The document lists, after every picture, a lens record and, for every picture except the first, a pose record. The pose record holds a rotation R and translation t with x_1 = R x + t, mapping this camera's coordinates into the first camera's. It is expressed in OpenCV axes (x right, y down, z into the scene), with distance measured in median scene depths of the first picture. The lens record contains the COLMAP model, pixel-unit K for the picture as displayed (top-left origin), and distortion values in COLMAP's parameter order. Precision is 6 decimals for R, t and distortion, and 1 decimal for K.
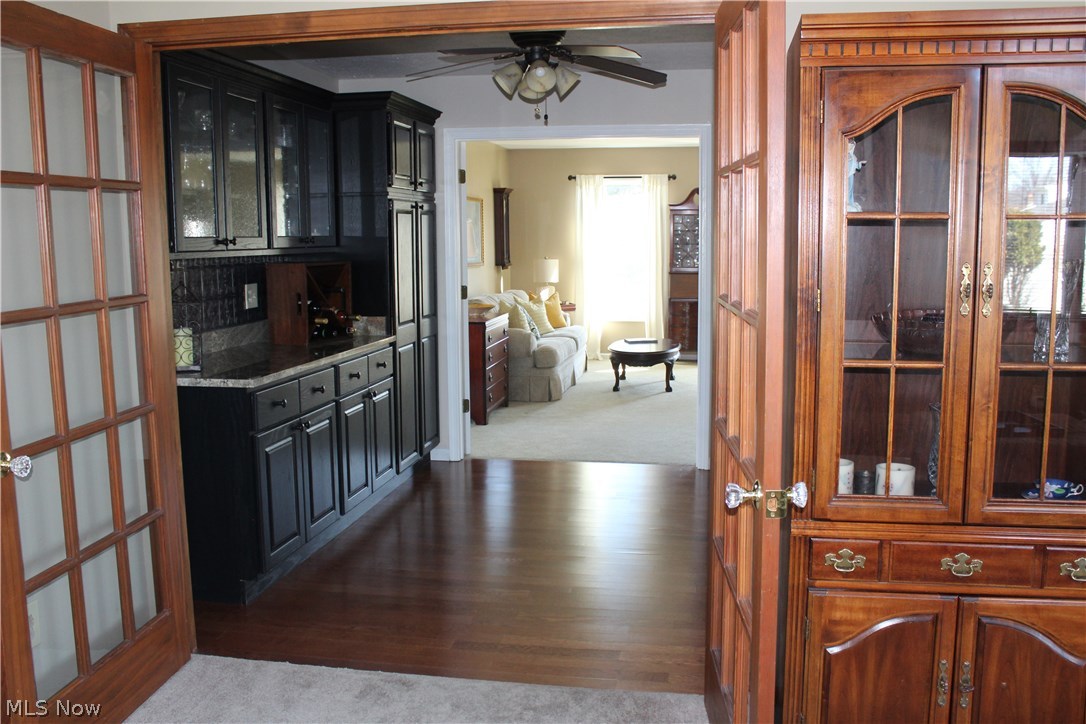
lens RADIAL K [[994.3, 0, 540.6], [0, 994.3, 363.9], [0, 0, 1]] dist [-0.019935, 0.000000]
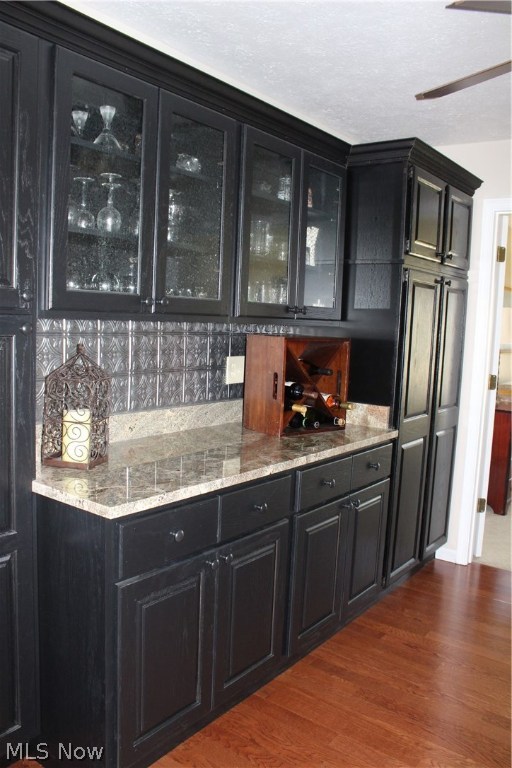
lens RADIAL K [[655.5, 0, 257.0], [0, 655.5, 380.3], [0, 0, 1]] dist [-0.145168, 0.008603]
pose [[0.895572, 0.094524, -0.434759, -0.017637], [-0.111398, 0.993685, -0.013427, -0.050344], [0.430745, 0.060456, 0.900447, 0.453729]]
